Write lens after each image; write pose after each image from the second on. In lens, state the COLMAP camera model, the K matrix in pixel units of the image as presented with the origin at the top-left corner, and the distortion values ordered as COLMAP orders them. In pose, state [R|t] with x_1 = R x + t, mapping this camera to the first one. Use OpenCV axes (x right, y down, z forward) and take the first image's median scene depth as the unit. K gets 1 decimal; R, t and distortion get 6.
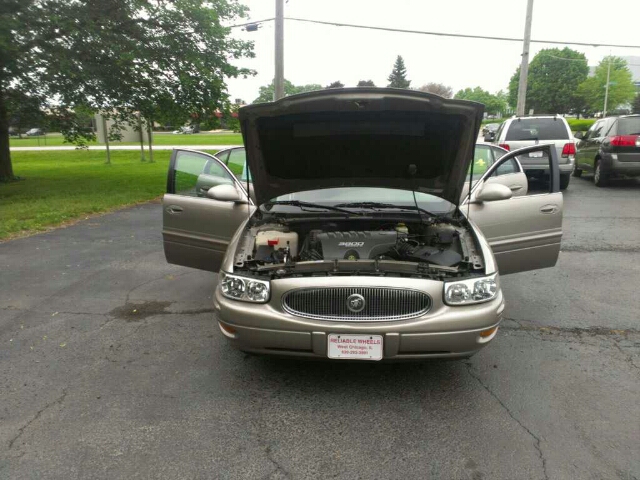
lens RADIAL K [[526.0, 0, 318.8], [0, 526.0, 242.7], [0, 0, 1]] dist [0.108882, -0.170387]
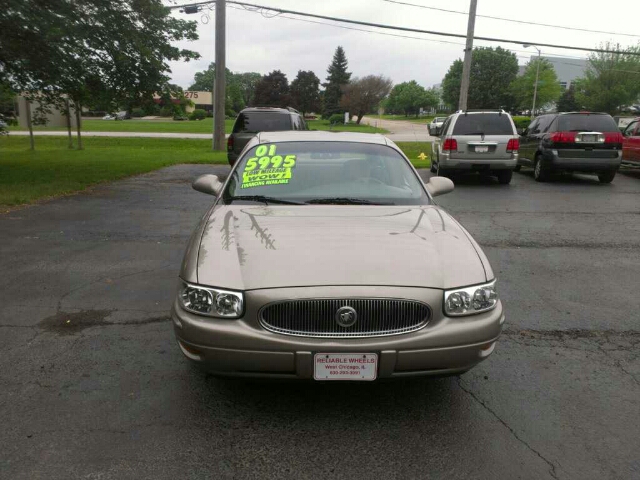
lens RADIAL K [[526.0, 0, 325.2], [0, 526.0, 237.1], [0, 0, 1]] dist [0.108882, -0.170387]
pose [[0.991596, -0.004531, 0.129291, -0.046566], [0.003830, 0.999977, 0.005671, -0.012980], [-0.129314, -0.005128, 0.991590, 0.089658]]
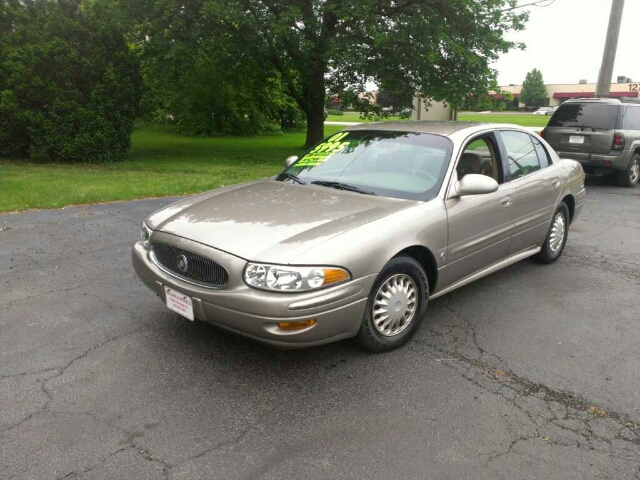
lens RADIAL K [[526.0, 0, 321.3], [0, 526.0, 242.5], [0, 0, 1]] dist [0.108882, -0.170387]
pose [[0.762559, 0.183729, -0.620280, 0.585991], [-0.162939, 0.982459, 0.090693, -0.043897], [0.626062, 0.031909, 0.779120, 0.202827]]
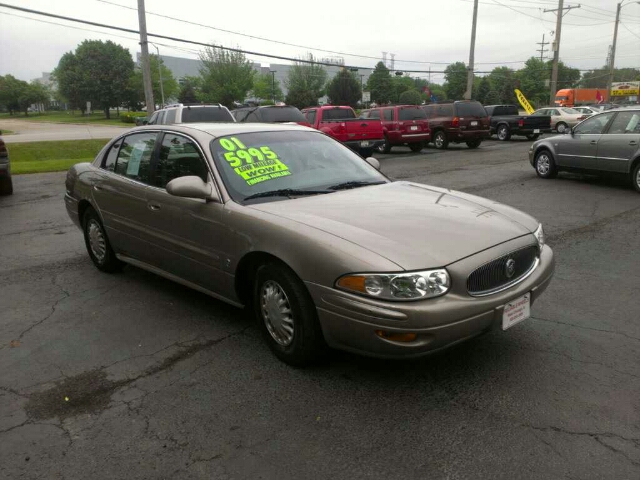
lens RADIAL K [[526.0, 0, 323.5], [0, 526.0, 238.0], [0, 0, 1]] dist [0.108882, -0.170387]
pose [[0.663773, -0.170761, 0.728180, -0.556733], [0.169963, 0.982555, 0.075483, -0.050510], [-0.728367, 0.073660, 0.681216, 0.345766]]
